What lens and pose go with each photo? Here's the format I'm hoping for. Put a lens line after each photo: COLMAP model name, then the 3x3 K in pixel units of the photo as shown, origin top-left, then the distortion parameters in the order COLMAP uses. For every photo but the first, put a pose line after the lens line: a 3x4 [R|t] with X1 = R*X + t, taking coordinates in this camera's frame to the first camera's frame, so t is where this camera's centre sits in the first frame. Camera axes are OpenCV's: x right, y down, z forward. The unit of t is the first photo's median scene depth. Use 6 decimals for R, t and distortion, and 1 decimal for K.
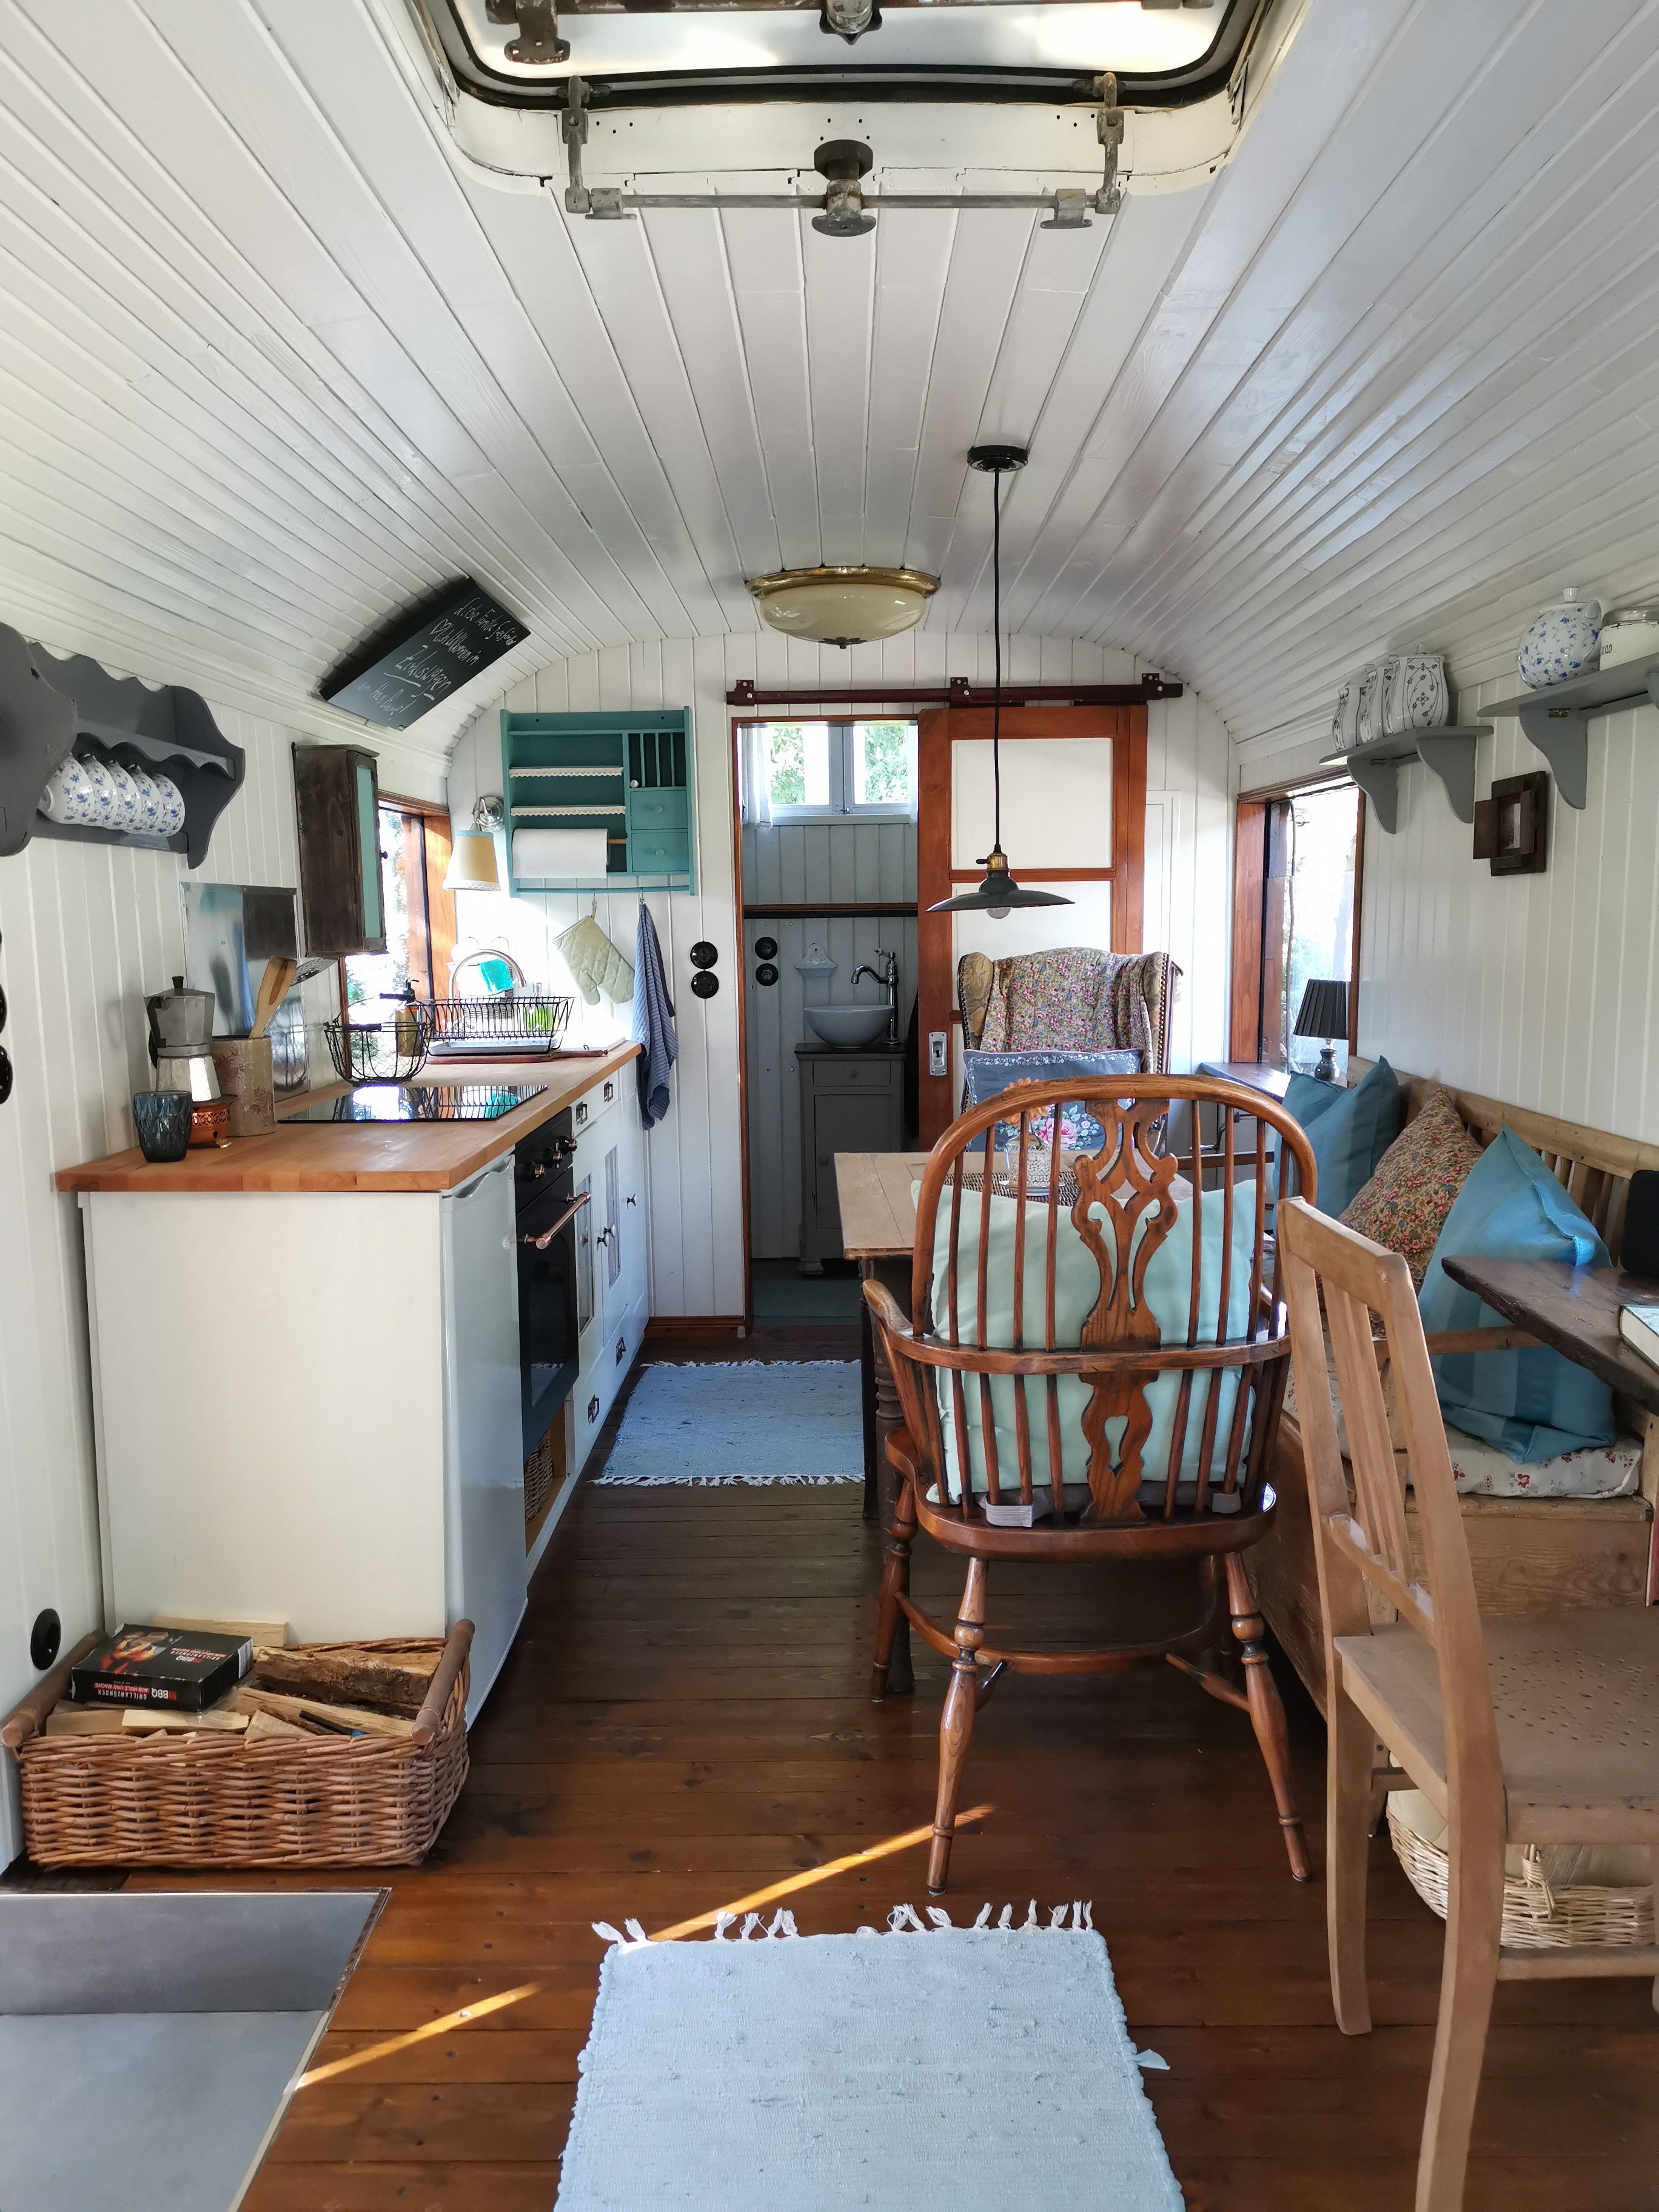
lens RADIAL K [[1680.1, 0, 804.6], [0, 1680.1, 1111.4], [0, 0, 1]] dist [-0.006349, -0.003029]
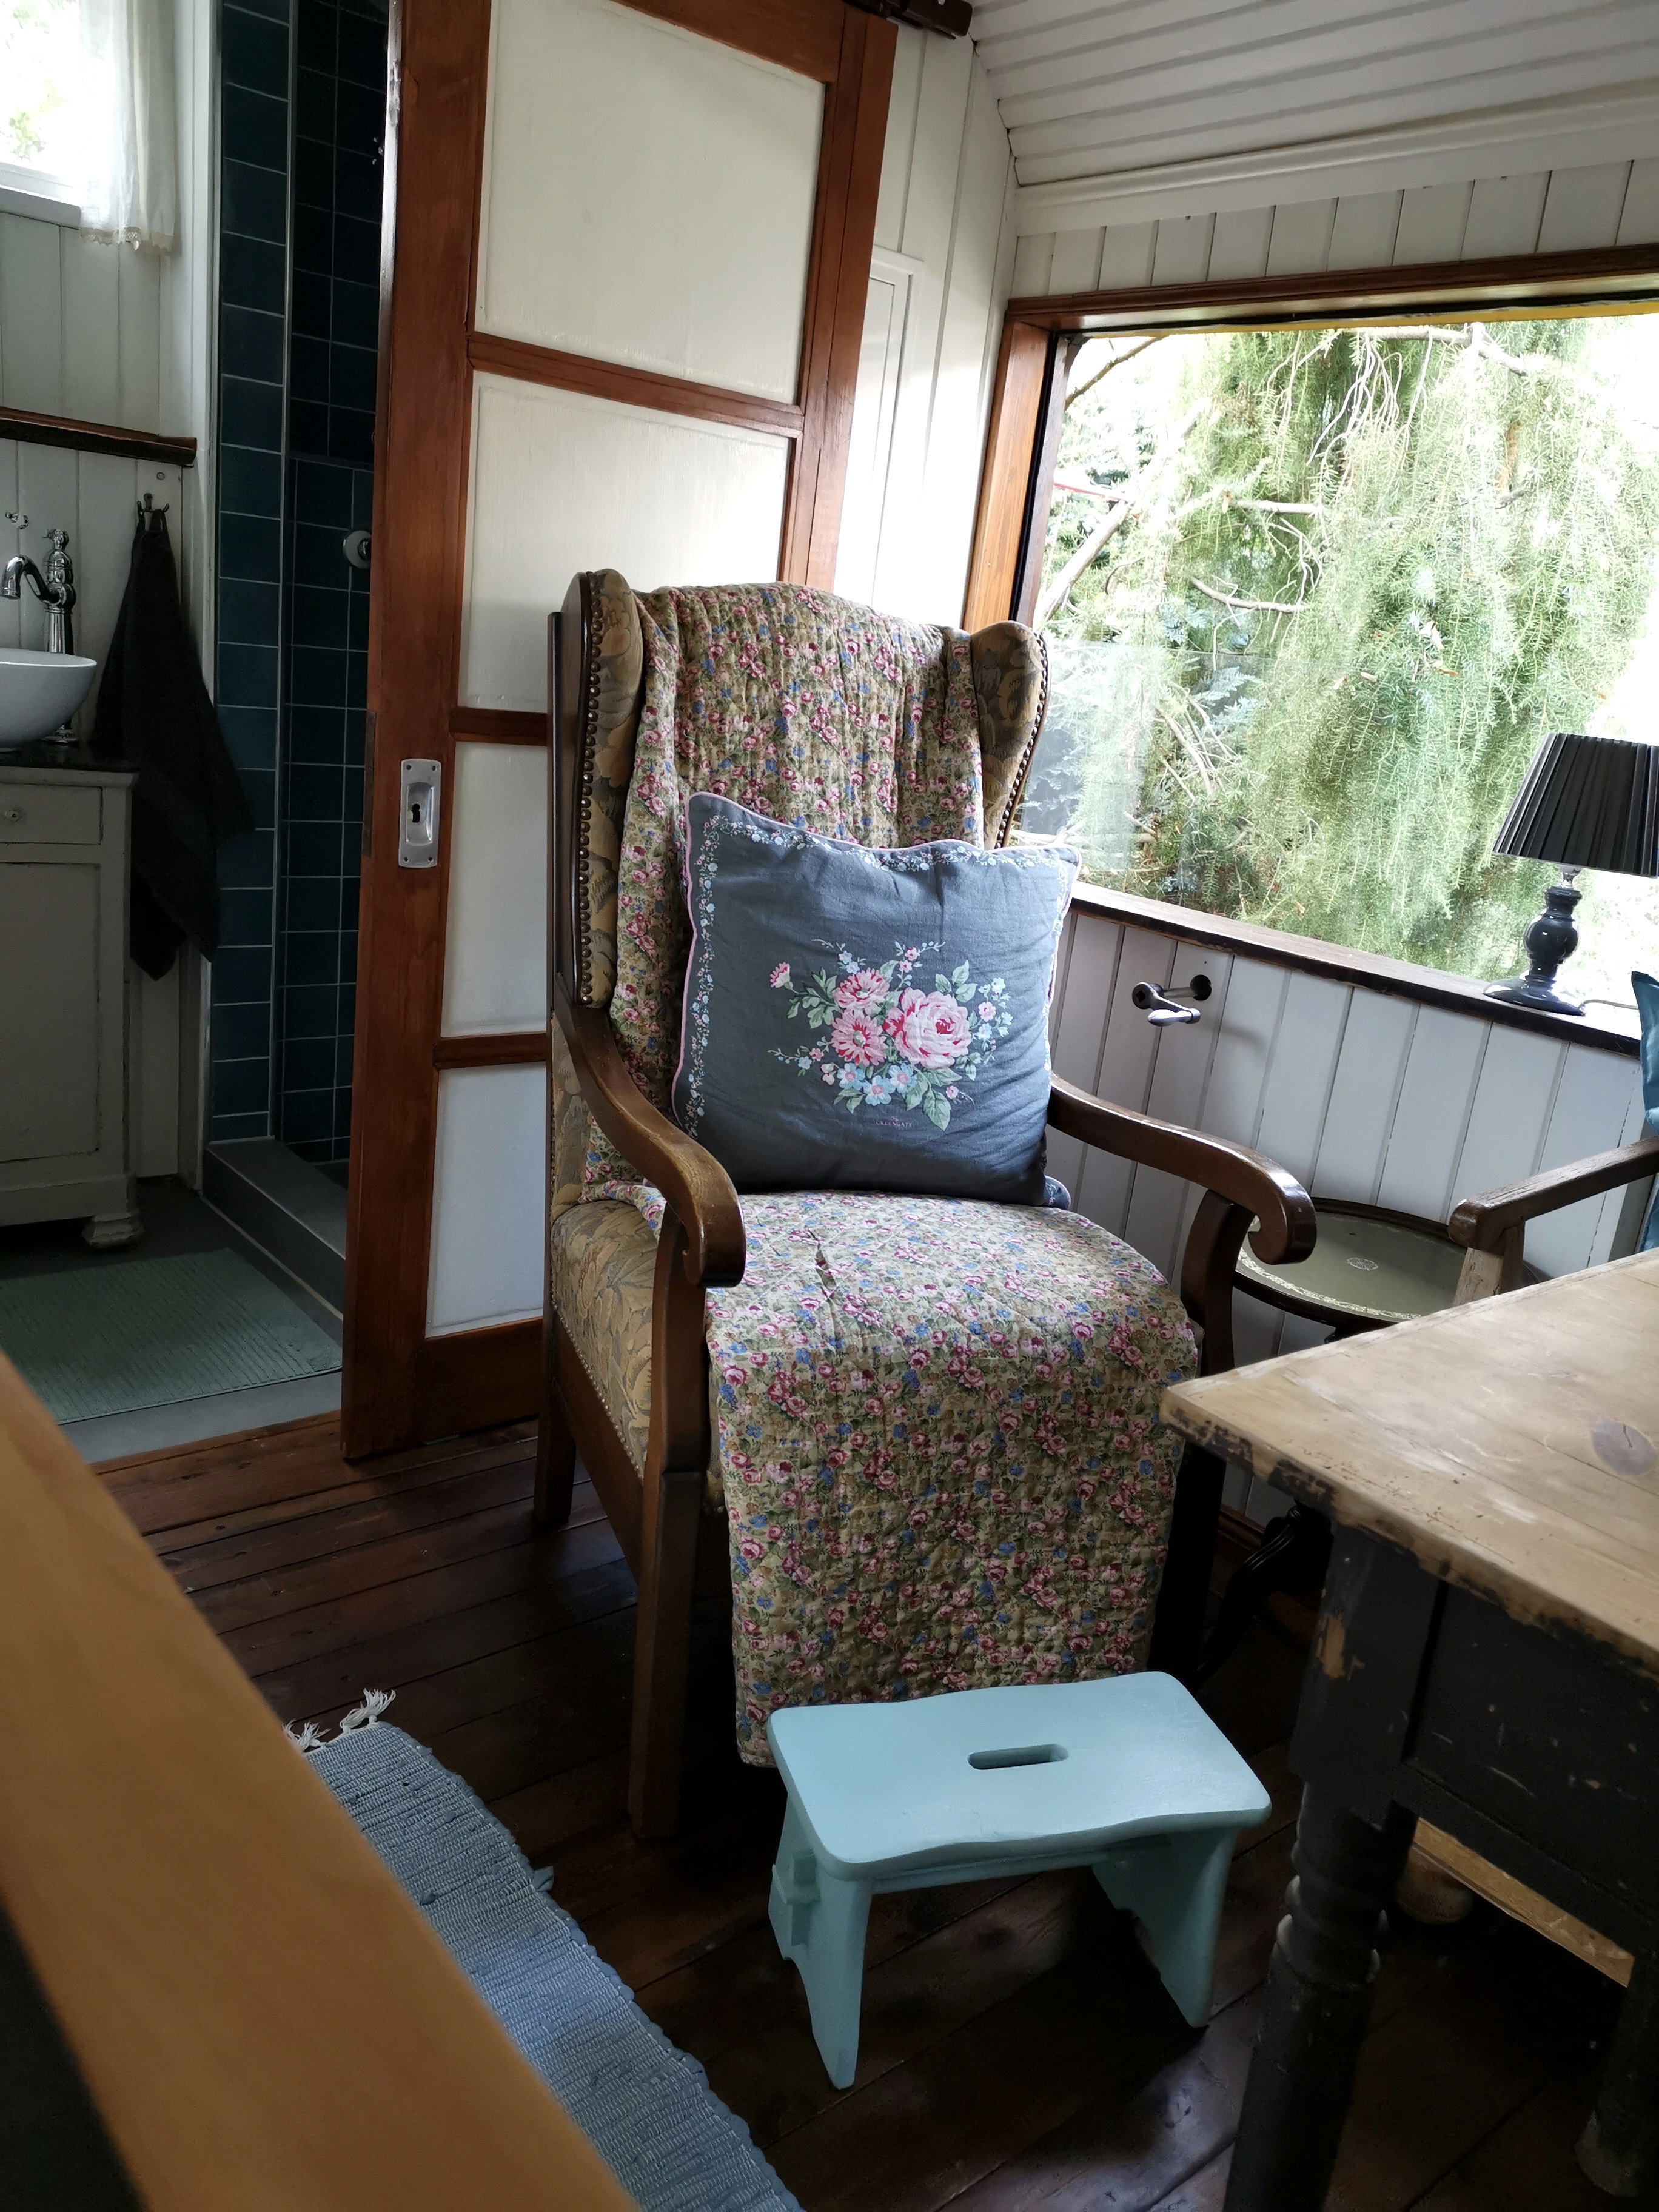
lens RADIAL K [[1680.1, 0, 804.6], [0, 1680.1, 1111.4], [0, 0, 1]] dist [-0.006349, -0.003029]
pose [[0.742532, -0.088508, 0.663937, -0.246129], [-0.044568, 0.982506, 0.180819, -0.079742], [-0.668326, -0.163855, 0.725597, 1.228979]]
